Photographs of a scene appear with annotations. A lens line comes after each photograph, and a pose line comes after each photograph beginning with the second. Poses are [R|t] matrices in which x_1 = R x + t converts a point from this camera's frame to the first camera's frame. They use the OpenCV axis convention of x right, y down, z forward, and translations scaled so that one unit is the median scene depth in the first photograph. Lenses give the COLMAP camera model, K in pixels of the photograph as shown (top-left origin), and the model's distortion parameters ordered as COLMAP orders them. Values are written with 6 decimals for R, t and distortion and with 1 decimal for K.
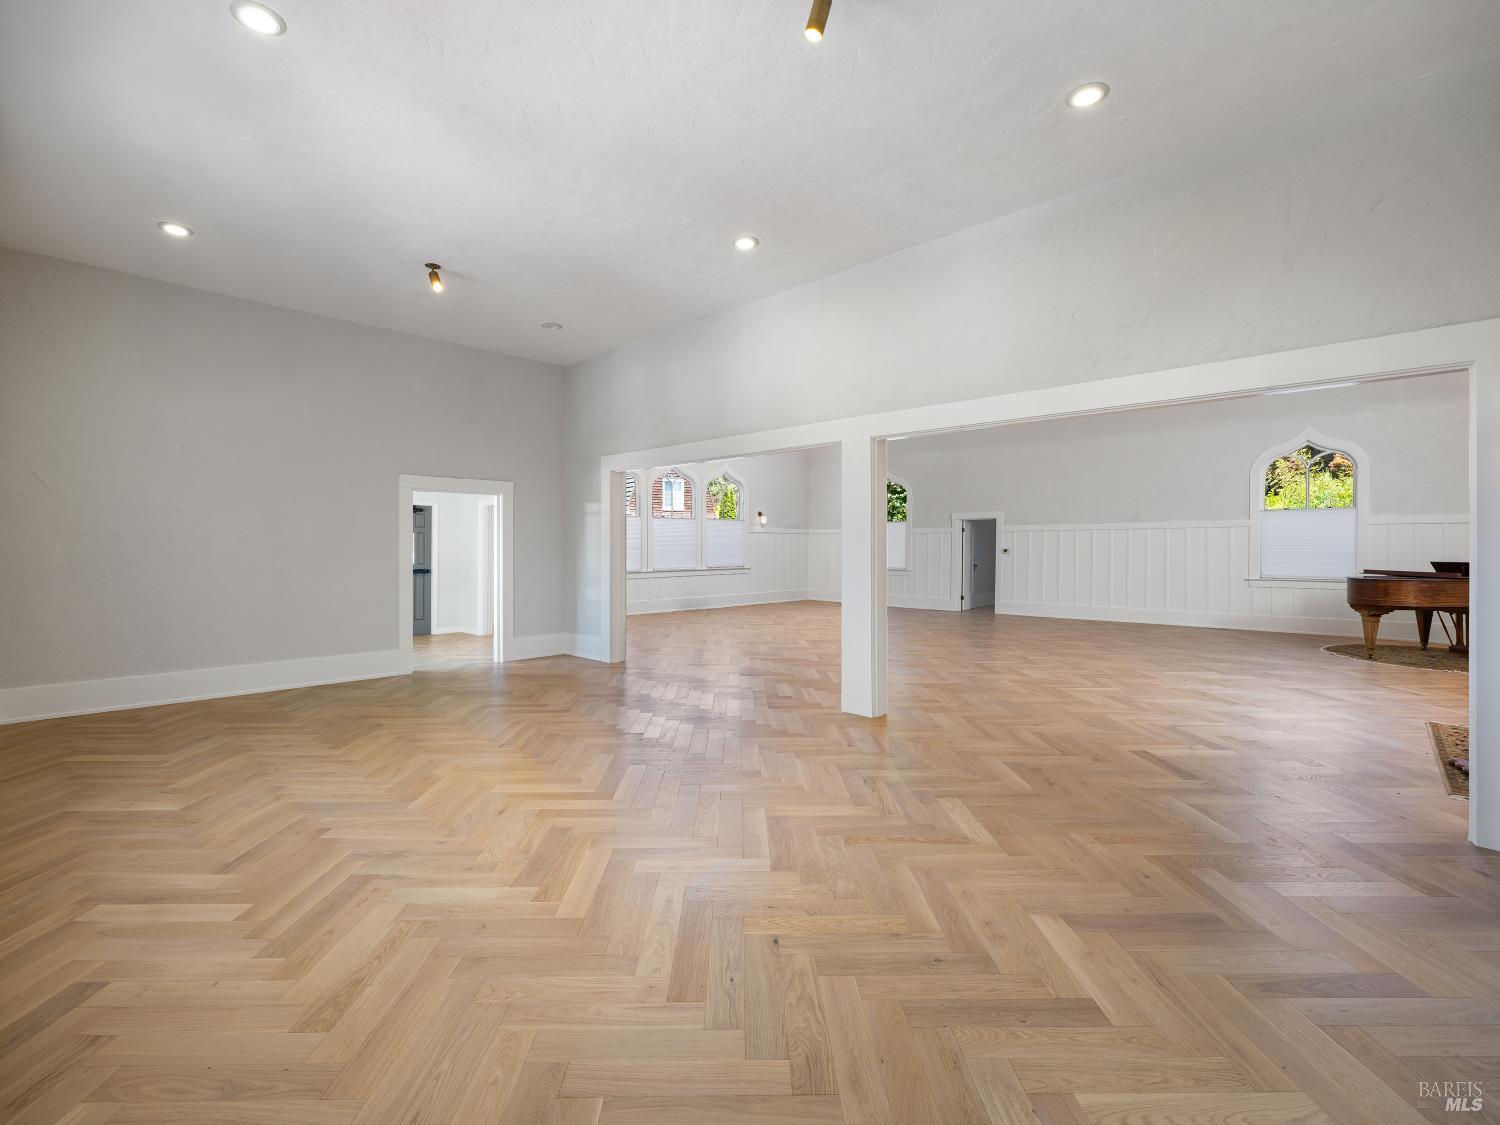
lens RADIAL K [[683.4, 0, 750.5], [0, 683.4, 552.3], [0, 0, 1]] dist [-0.001039, 0.000539]
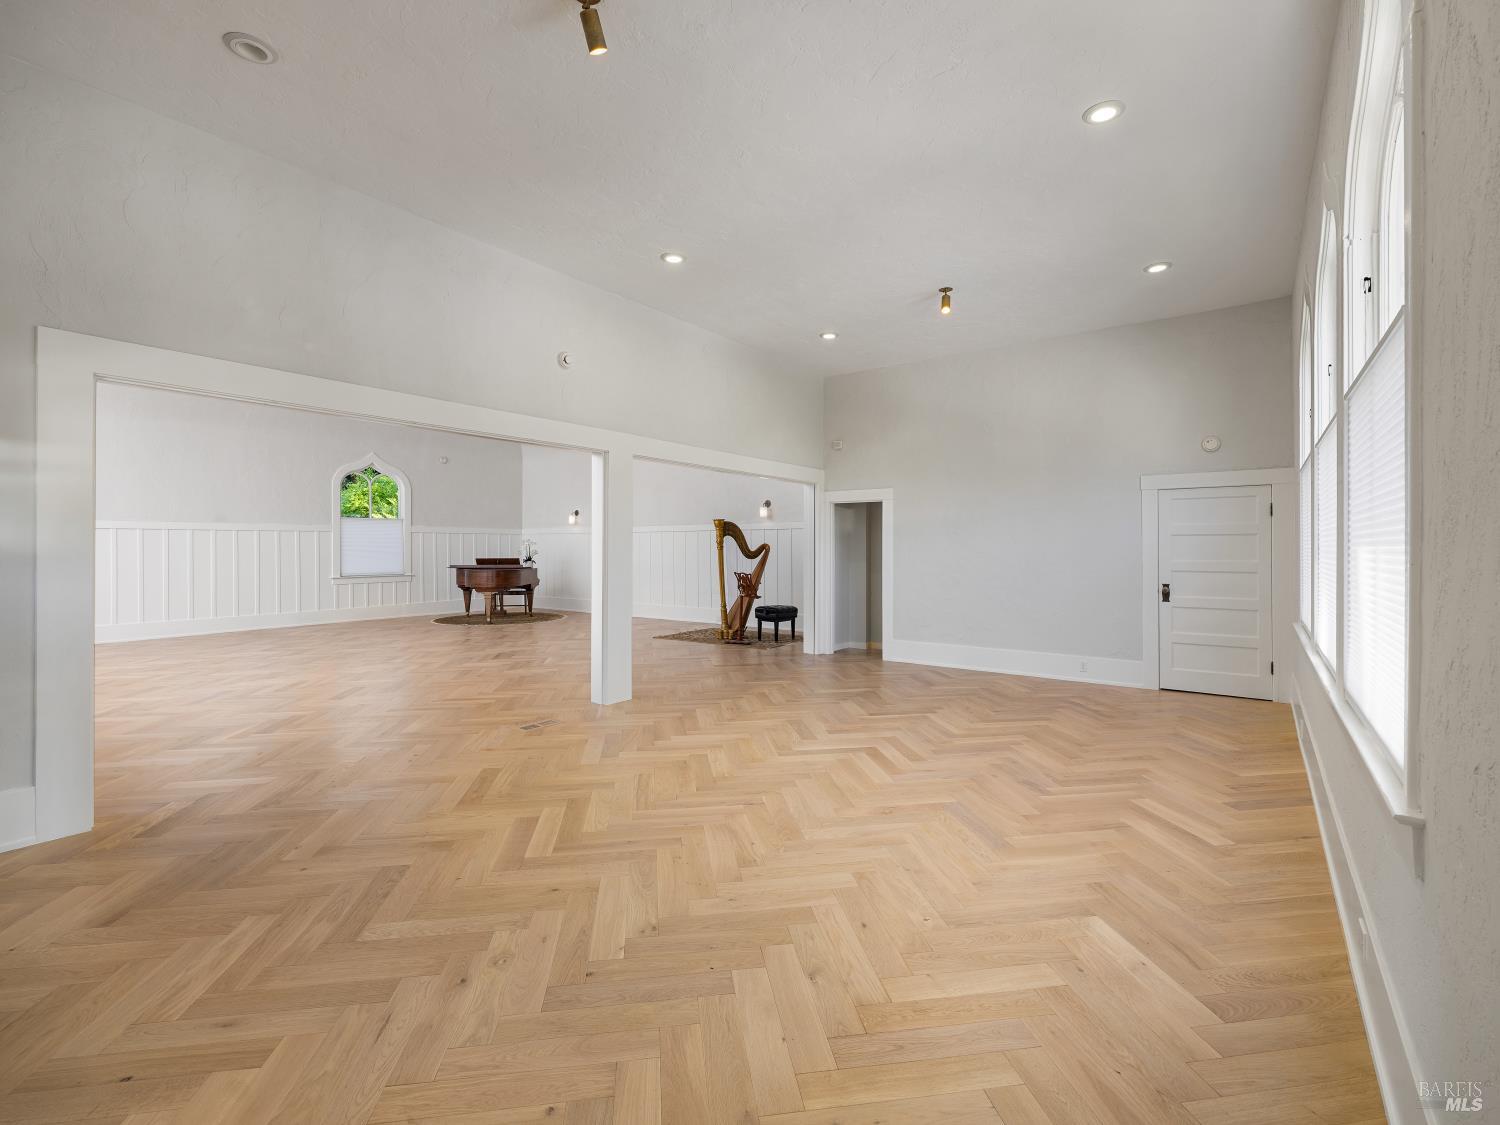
lens RADIAL K [[683.4, 0, 750.6], [0, 683.4, 554.5], [0, 0, 1]] dist [-0.001039, 0.000539]
pose [[-0.134790, -0.011062, 0.990812, -1.494403], [0.009716, 0.999875, 0.012485, -0.020245], [-0.990827, 0.011310, -0.134665, 1.448618]]
